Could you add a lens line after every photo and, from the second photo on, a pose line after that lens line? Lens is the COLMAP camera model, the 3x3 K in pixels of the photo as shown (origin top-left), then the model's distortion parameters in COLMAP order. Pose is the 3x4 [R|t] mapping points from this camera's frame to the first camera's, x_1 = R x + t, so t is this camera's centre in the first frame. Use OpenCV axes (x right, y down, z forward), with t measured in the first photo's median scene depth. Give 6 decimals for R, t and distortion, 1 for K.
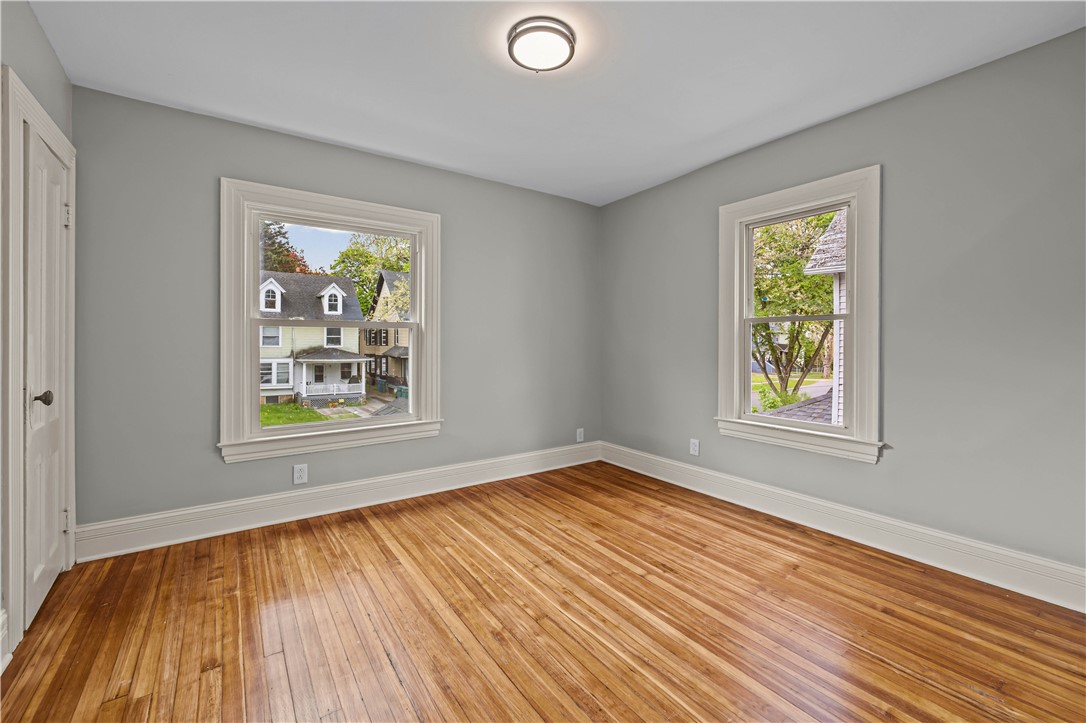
lens RADIAL K [[443.5, 0, 519.0], [0, 443.5, 345.3], [0, 0, 1]] dist [-0.001739, -0.000103]
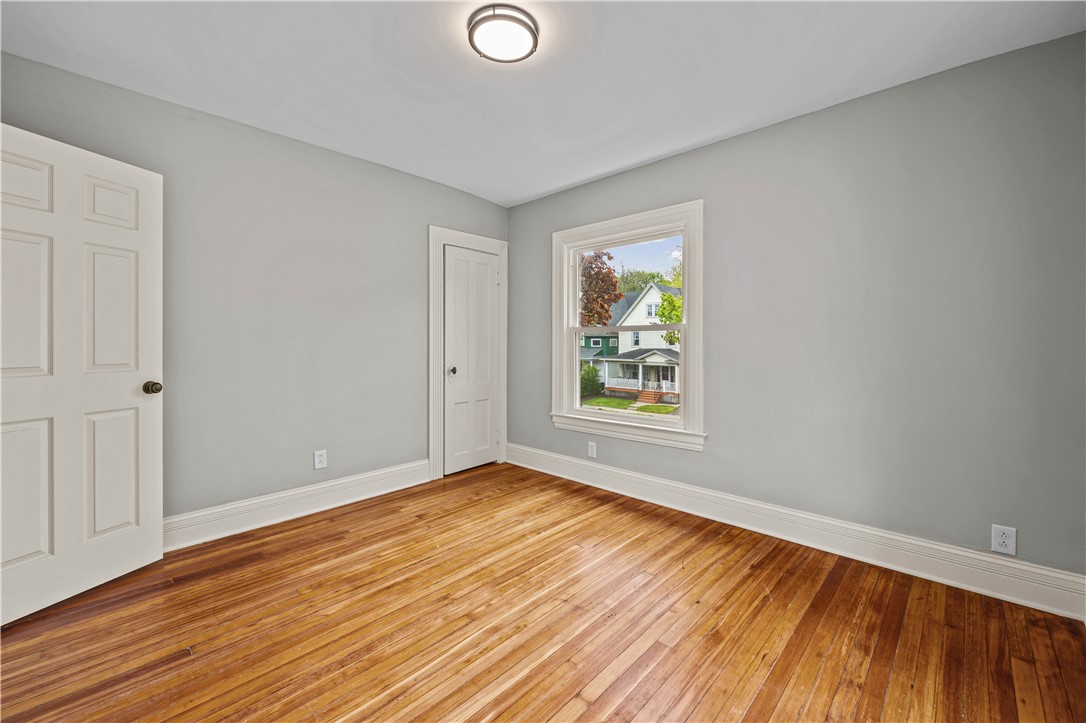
lens RADIAL K [[426.1, 0, 549.6], [0, 426.1, 350.6], [0, 0, 1]] dist [-0.001531, 0.000209]
pose [[0.248282, 0.011570, -0.968619, 0.754415], [-0.006020, 0.999928, 0.010401, -0.002580], [0.968669, 0.003249, 0.248334, 0.684488]]
